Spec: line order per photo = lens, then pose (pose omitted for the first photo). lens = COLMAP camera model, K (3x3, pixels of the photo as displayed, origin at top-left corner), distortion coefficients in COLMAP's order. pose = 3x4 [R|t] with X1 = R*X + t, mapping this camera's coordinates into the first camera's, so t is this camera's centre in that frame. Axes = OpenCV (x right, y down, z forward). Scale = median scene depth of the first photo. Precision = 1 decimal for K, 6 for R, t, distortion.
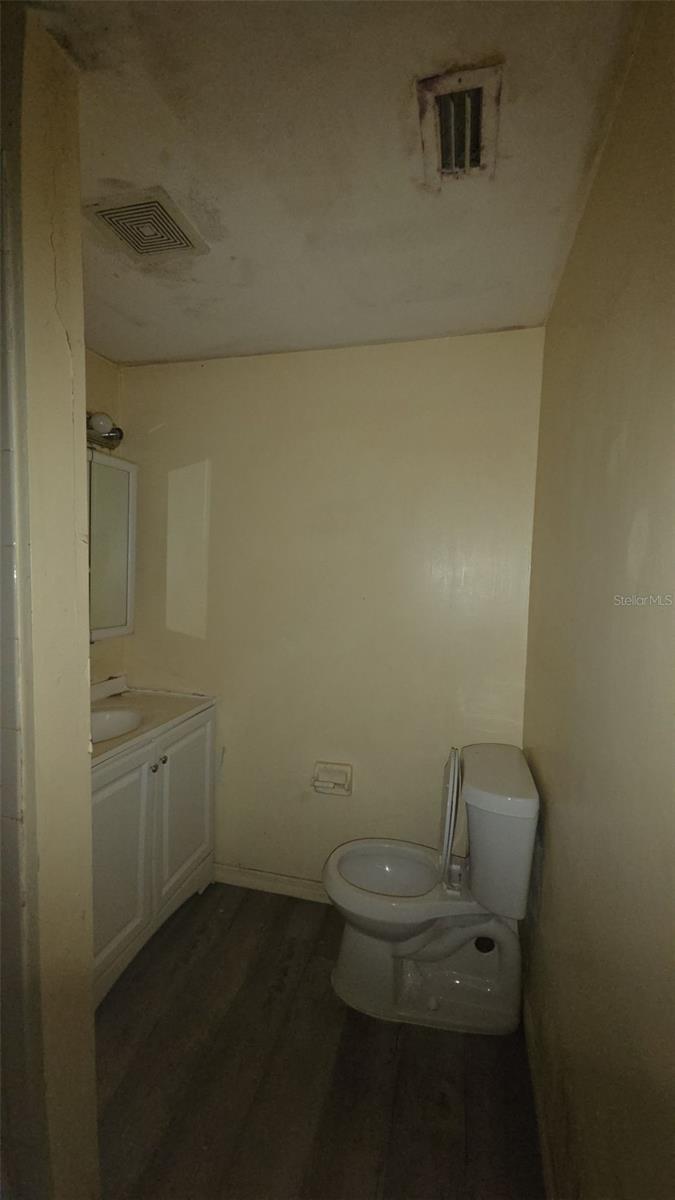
lens RADIAL K [[489.8, 0, 338.8], [0, 489.8, 601.6], [0, 0, 1]] dist [0.011358, -0.006557]
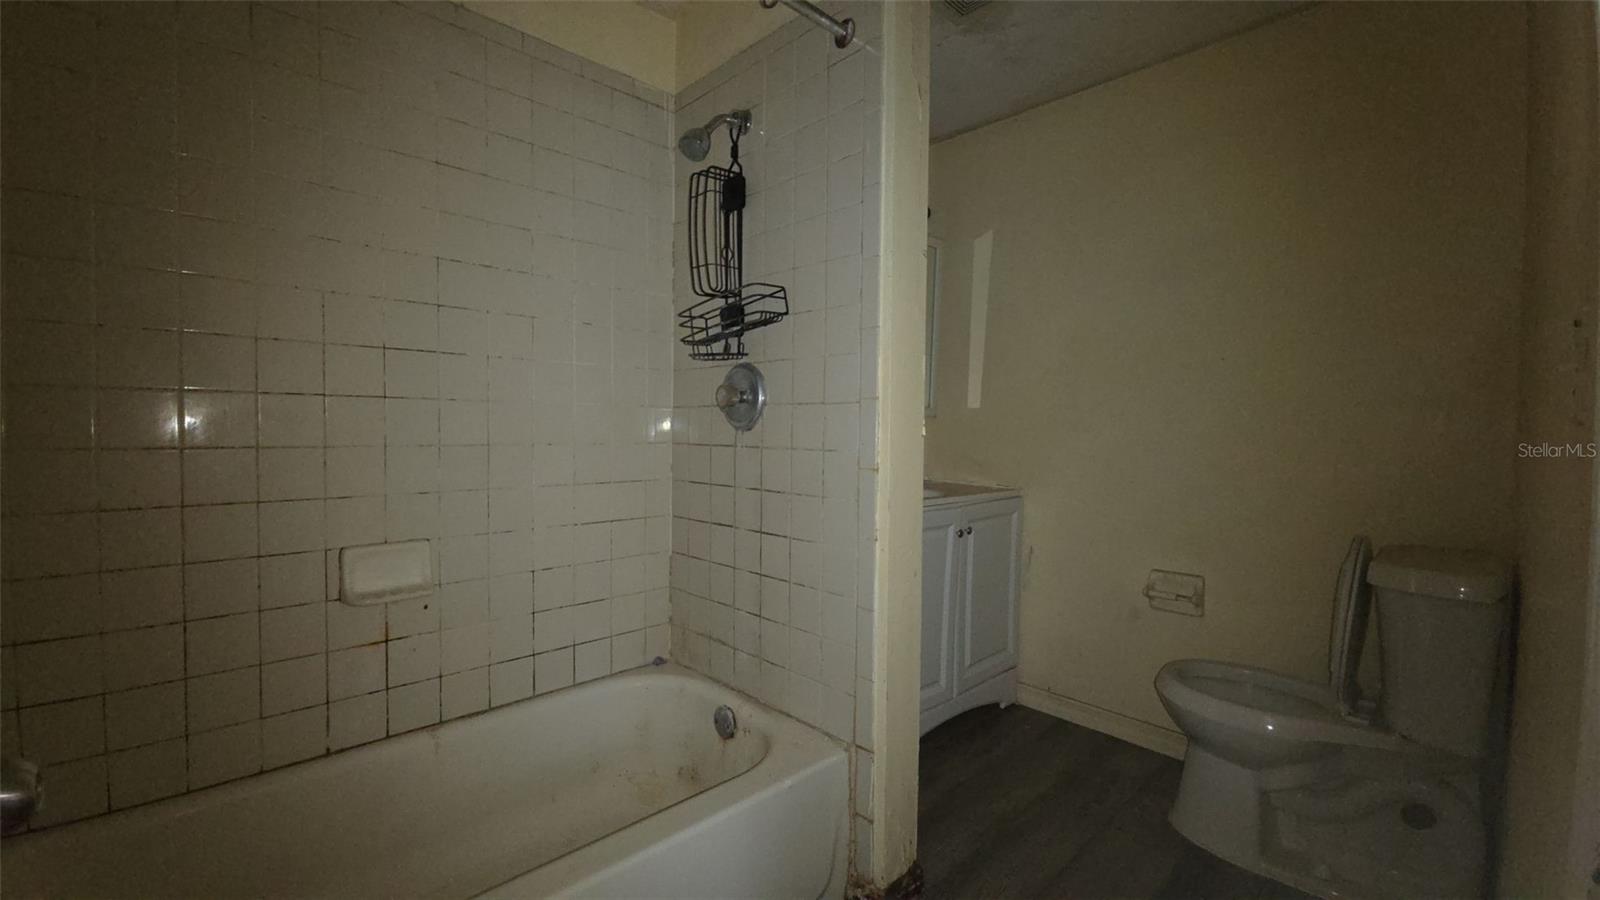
lens RADIAL K [[653.1, 0, 796.9], [0, 653.1, 452.4], [0, 0, 1]] dist [0.011358, -0.006557]
pose [[0.845870, 0.006617, -0.533348, 0.033760], [-0.027984, 0.999097, -0.031986, 0.192155], [0.532654, 0.041981, 0.845291, -0.227534]]
